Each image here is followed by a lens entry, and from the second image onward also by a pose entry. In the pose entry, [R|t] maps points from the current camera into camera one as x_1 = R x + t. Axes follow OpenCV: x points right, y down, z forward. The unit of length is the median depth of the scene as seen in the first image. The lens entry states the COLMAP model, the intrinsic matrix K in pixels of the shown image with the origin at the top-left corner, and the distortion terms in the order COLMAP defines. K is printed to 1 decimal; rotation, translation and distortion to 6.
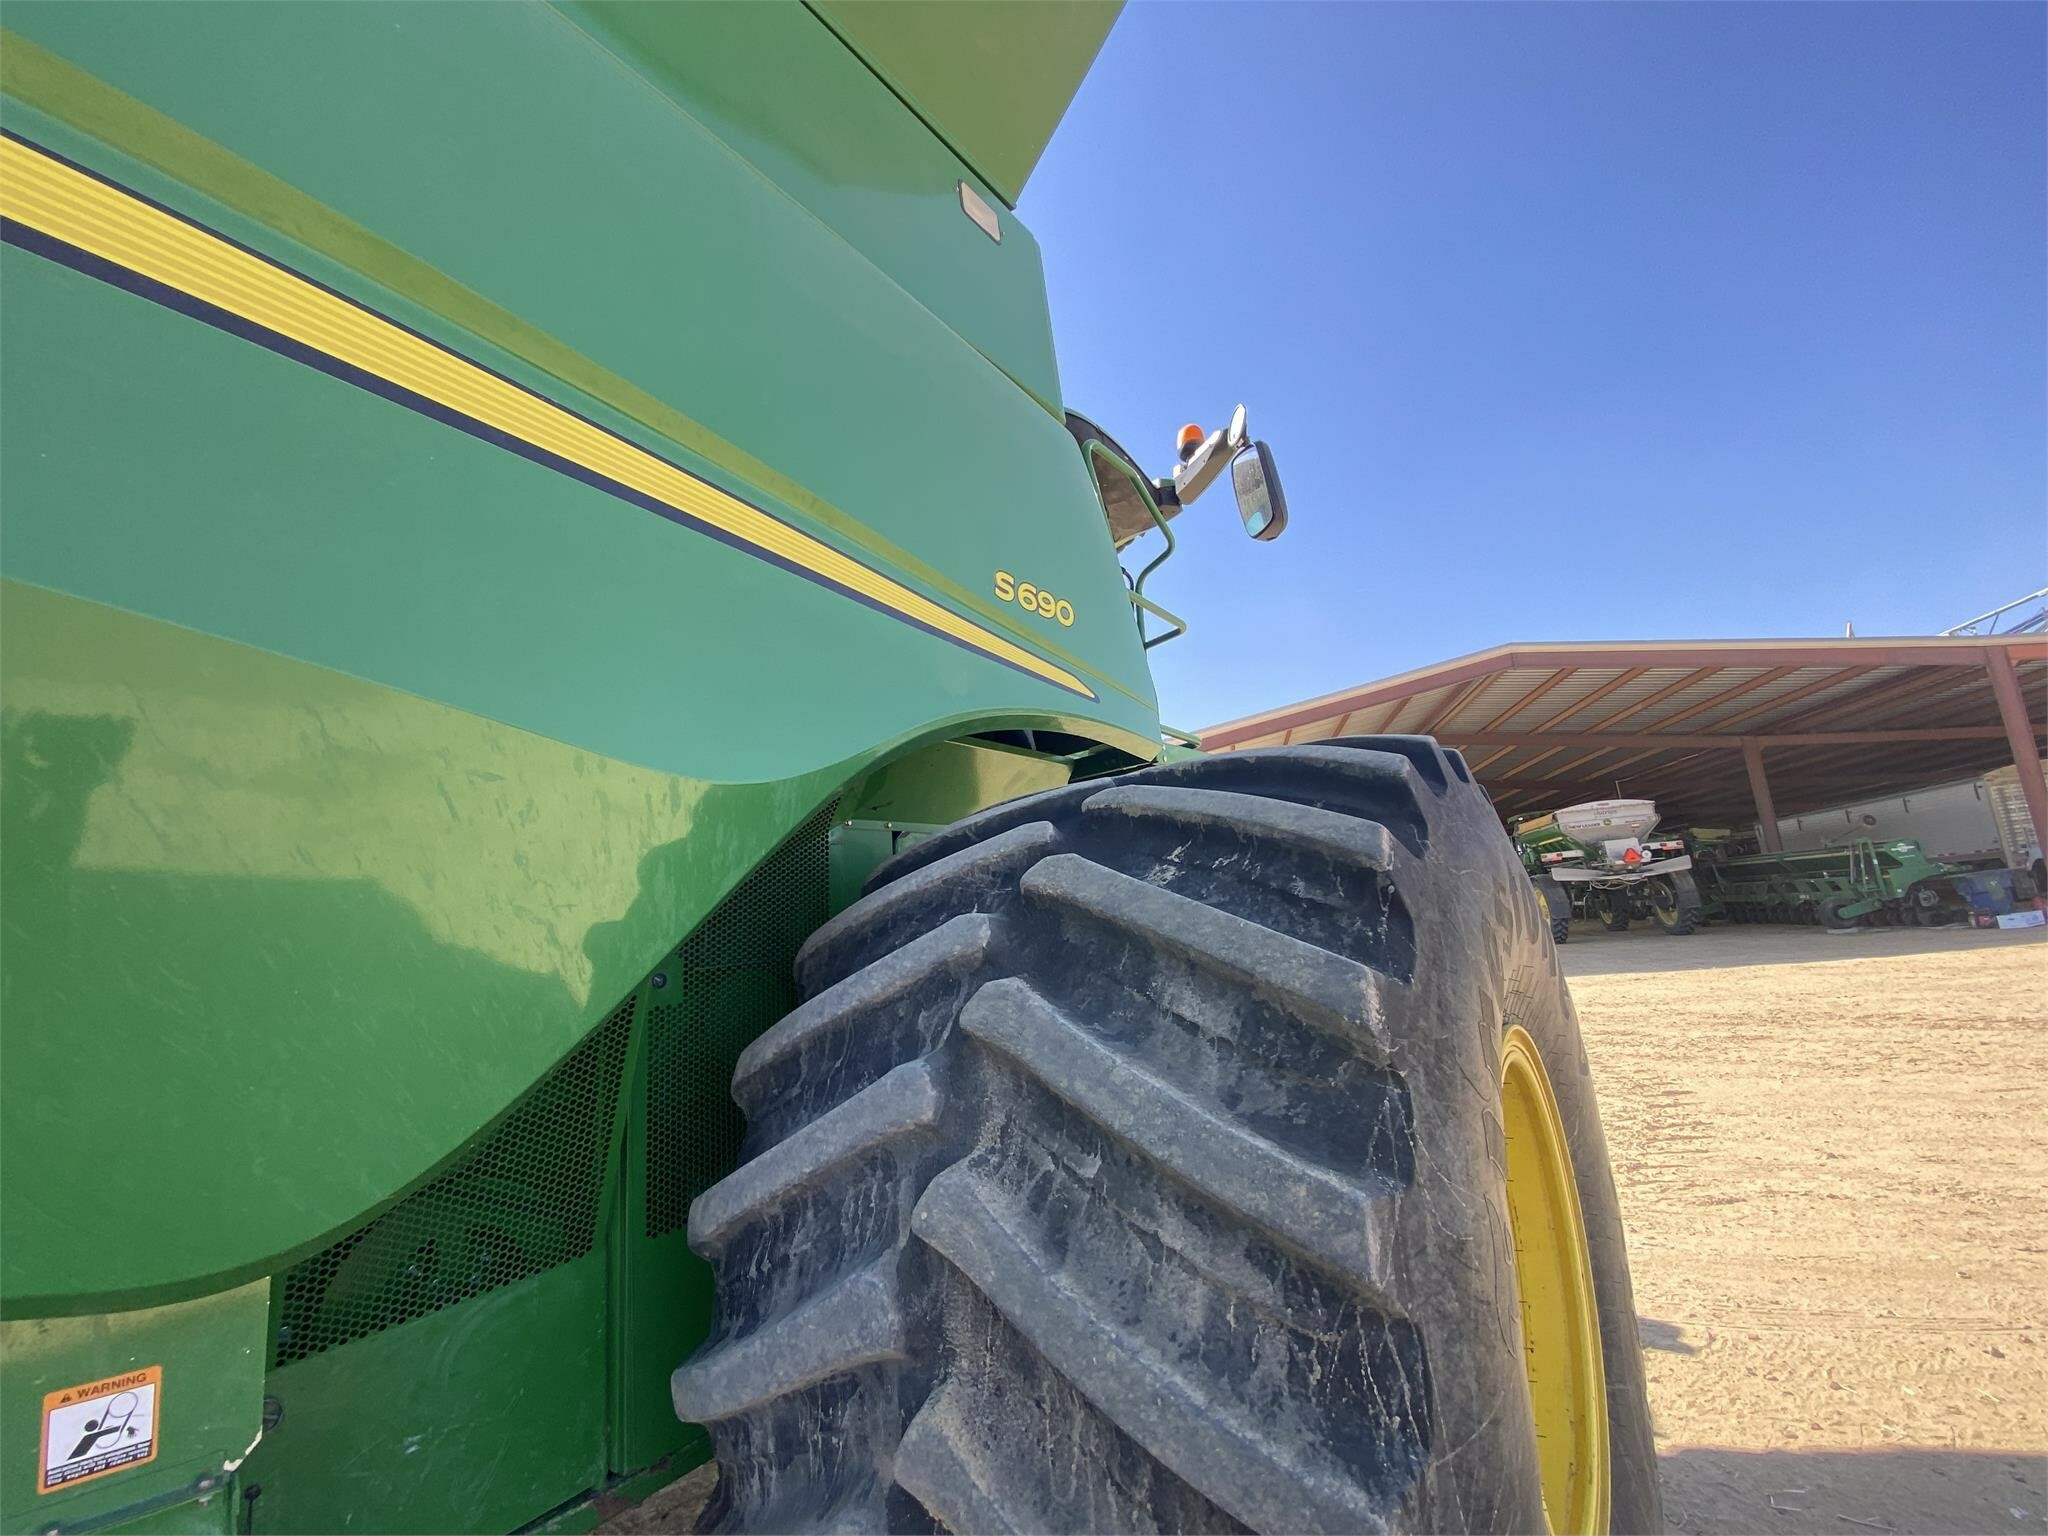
lens RADIAL K [[818.6, 0, 1012.9], [0, 818.6, 773.2], [0, 0, 1]] dist [-0.010468, -0.004574]
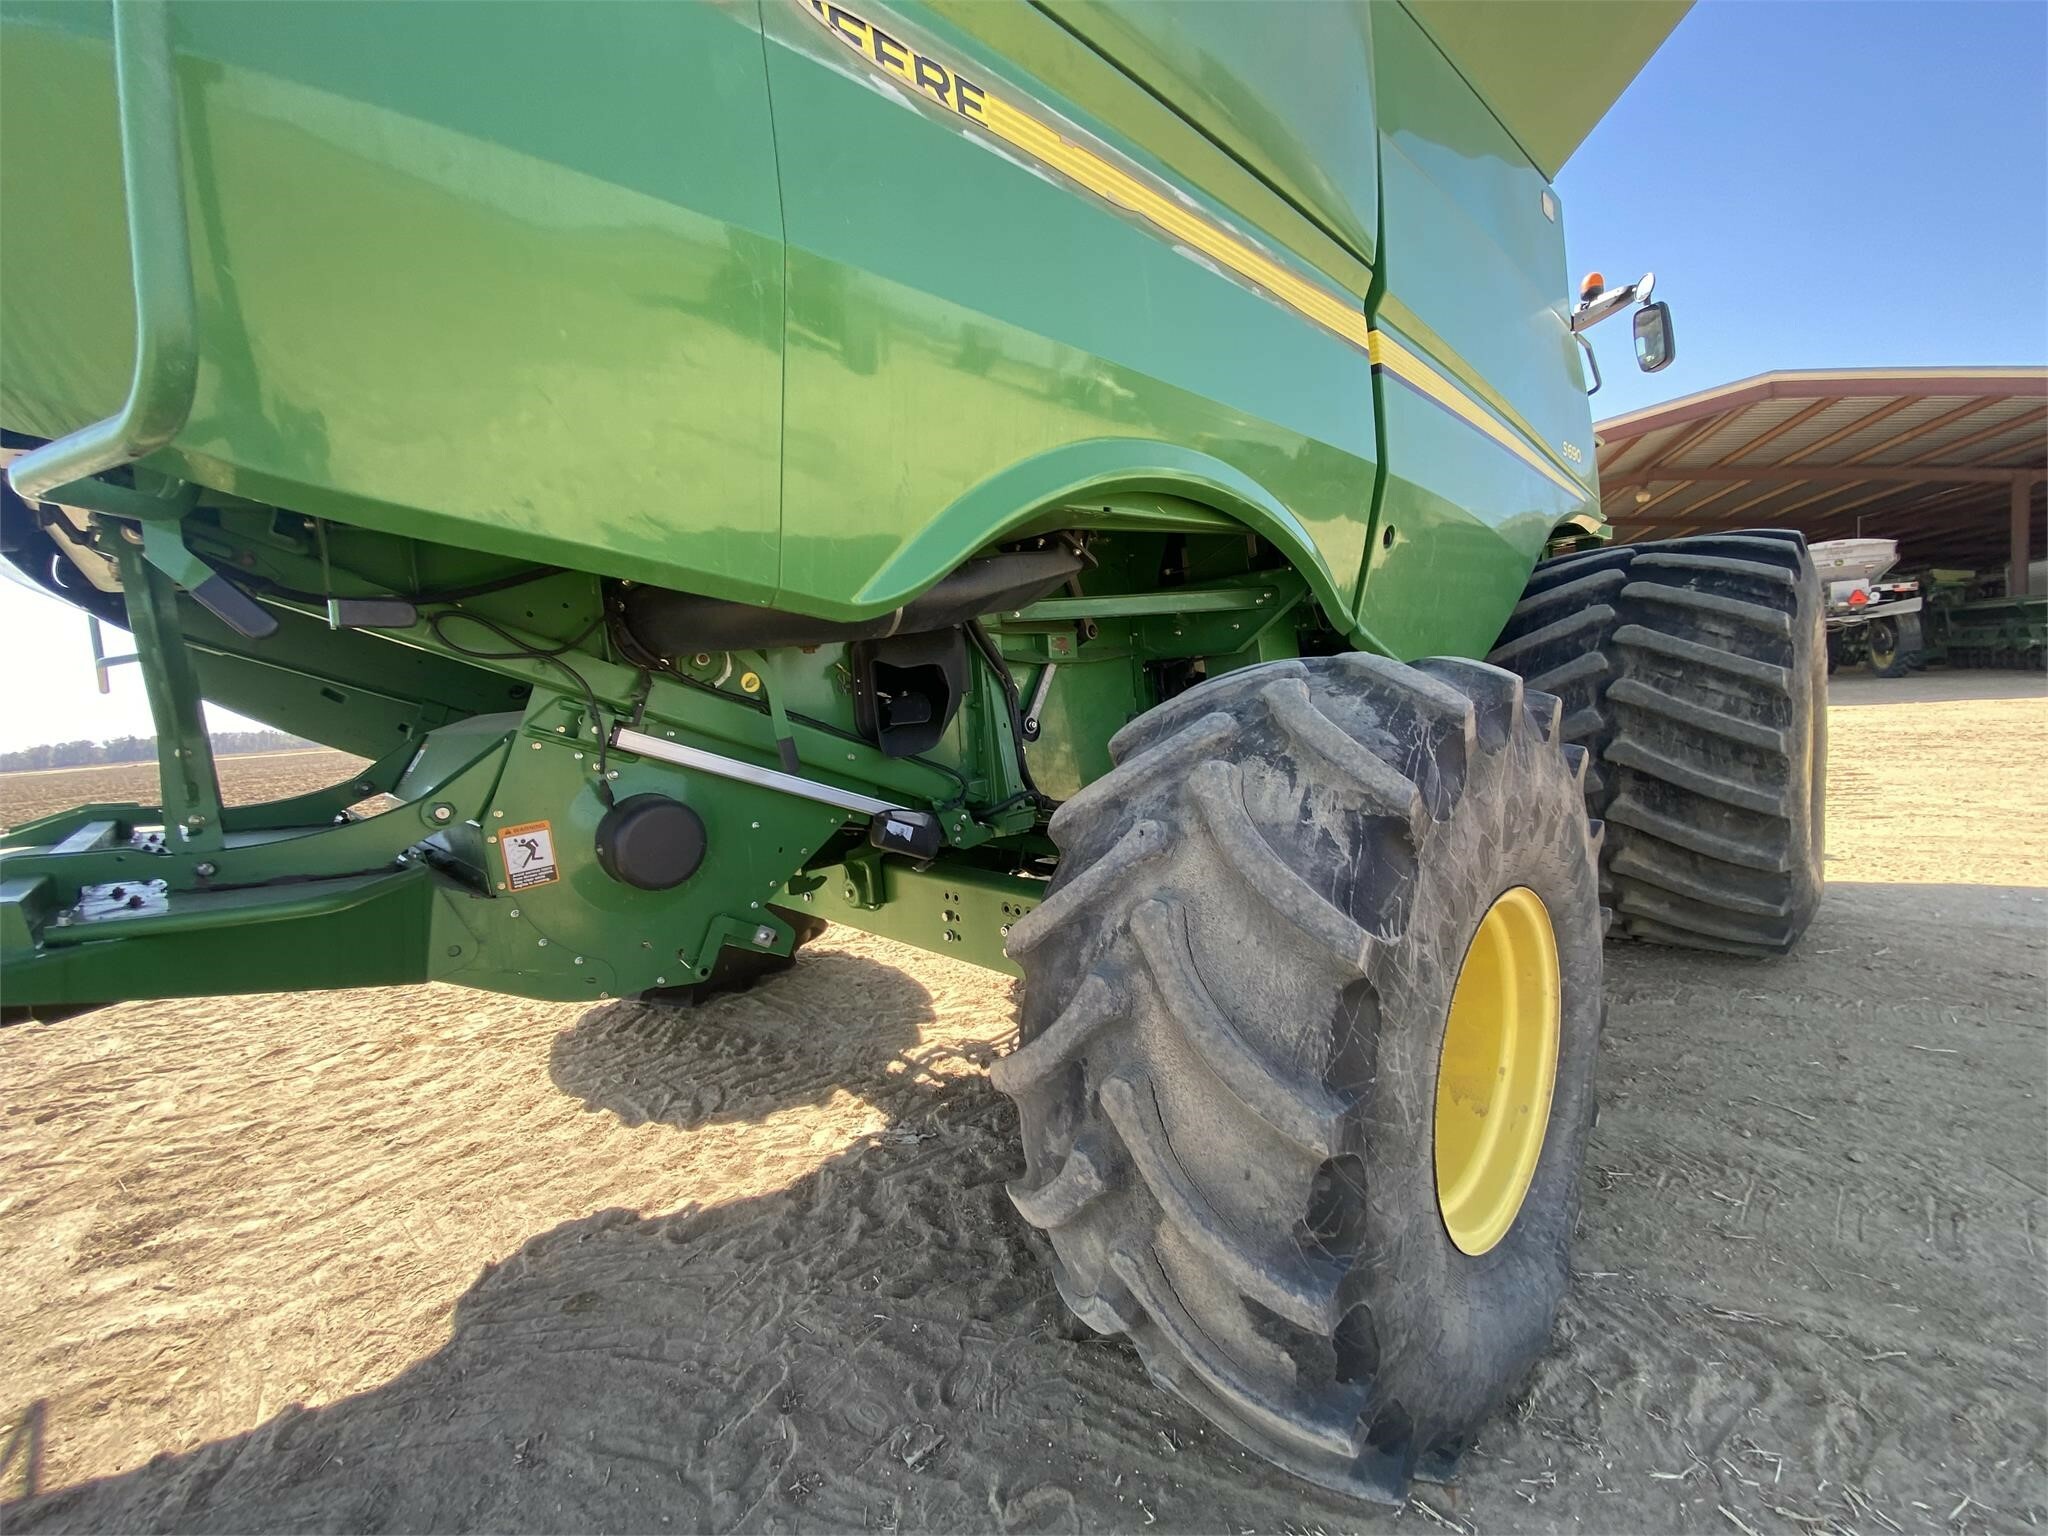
lens RADIAL K [[828.8, 0, 1000.2], [0, 828.8, 772.7], [0, 0, 1]] dist [0.012613, -0.016327]
pose [[0.989650, 0.018329, -0.142325, -1.642321], [0.024112, 0.956469, 0.290836, -0.145416], [0.141461, -0.291258, 0.946128, -2.080717]]
